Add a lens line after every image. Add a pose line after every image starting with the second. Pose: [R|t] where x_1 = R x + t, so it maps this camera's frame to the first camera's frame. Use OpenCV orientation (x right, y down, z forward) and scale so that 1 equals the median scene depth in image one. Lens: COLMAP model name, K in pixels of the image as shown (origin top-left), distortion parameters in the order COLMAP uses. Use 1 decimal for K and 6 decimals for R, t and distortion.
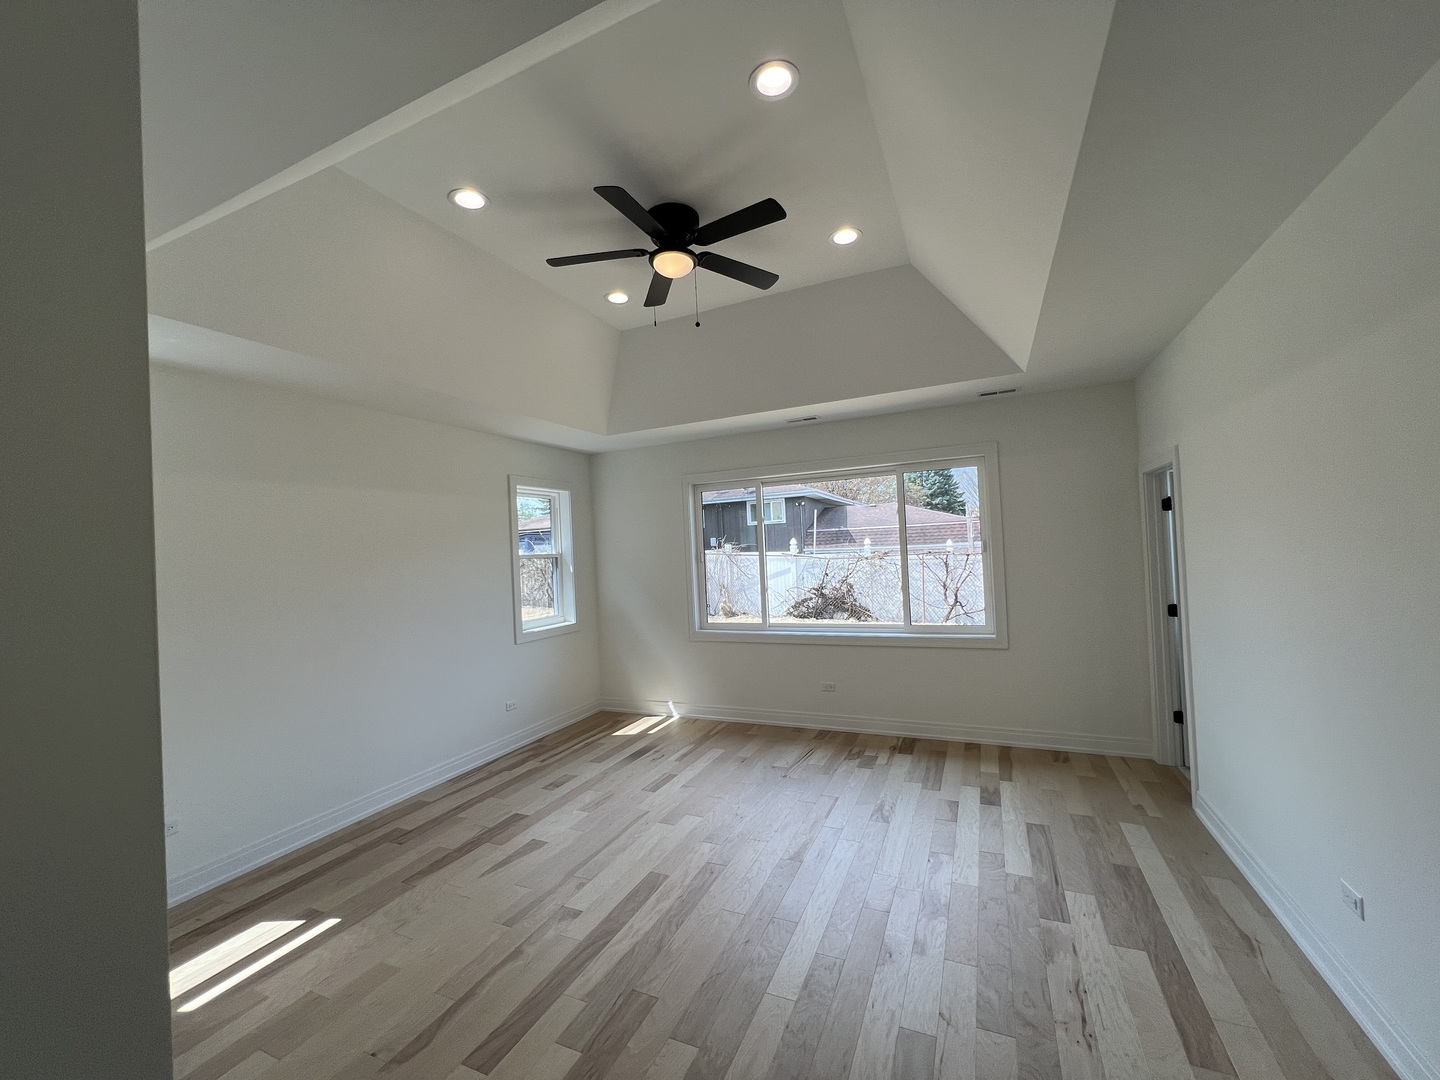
lens RADIAL K [[576.4, 0, 715.4], [0, 576.4, 542.8], [0, 0, 1]] dist [-0.000065, -0.000001]
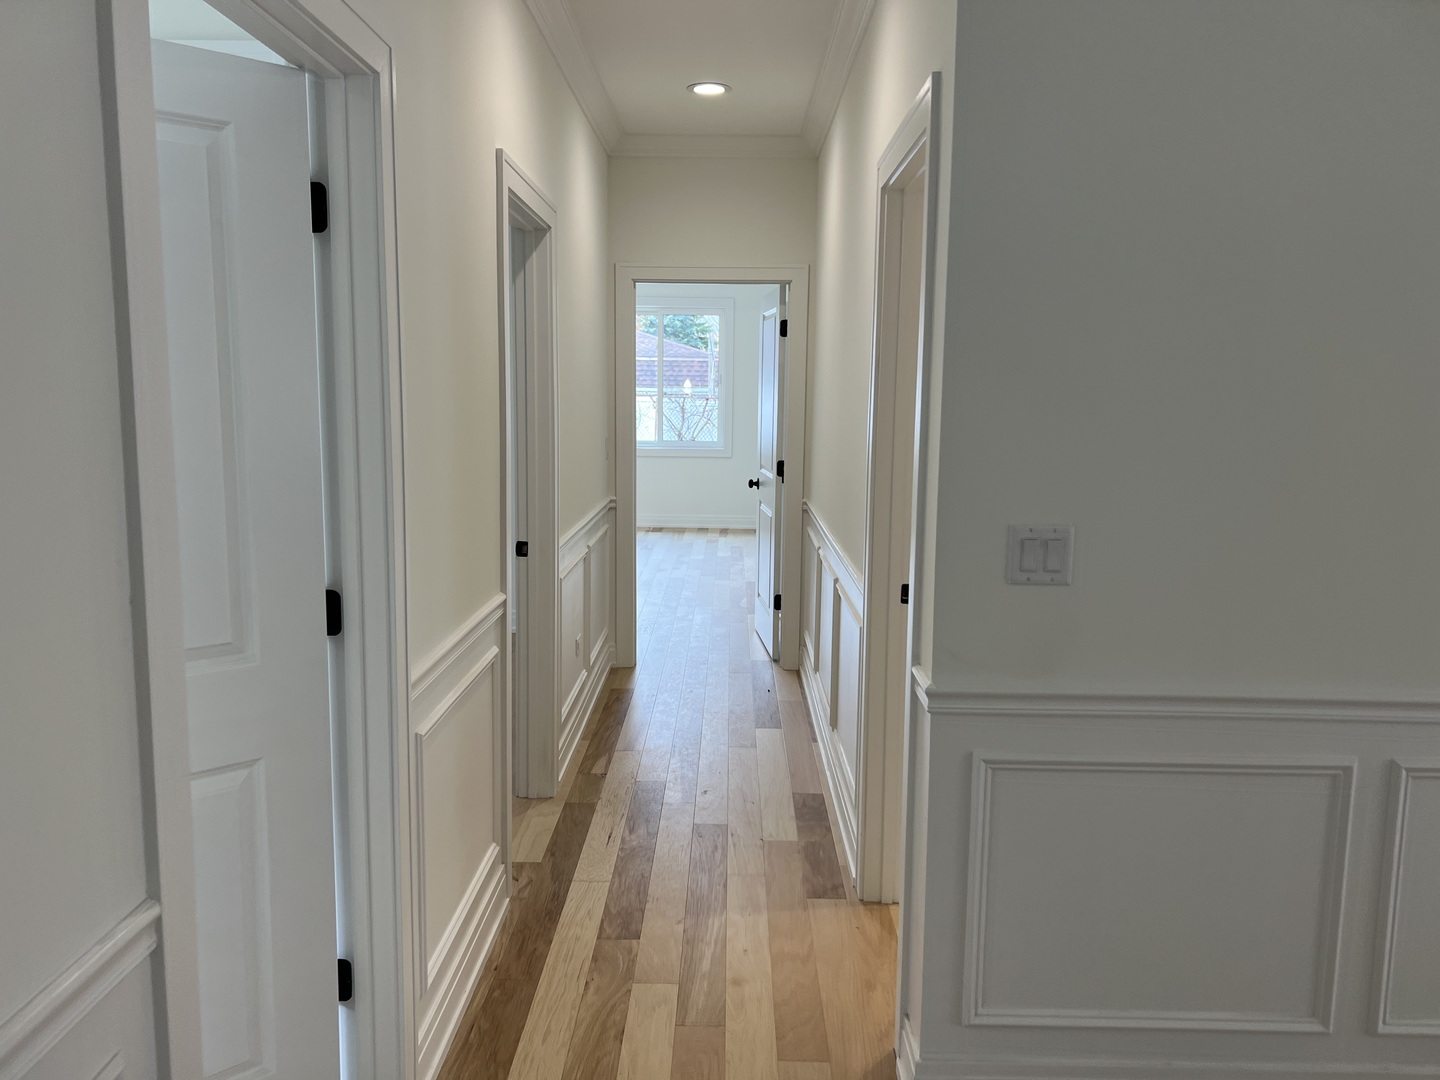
lens RADIAL K [[1078.7, 0, 719.8], [0, 1078.7, 540.3], [0, 0, 1]] dist [0.061465, -0.072483]
pose [[0.910100, -0.002370, 0.414383, -0.192474], [-0.057118, 0.989721, 0.131108, 0.017475], [-0.410434, -0.142990, 0.900610, -0.441747]]
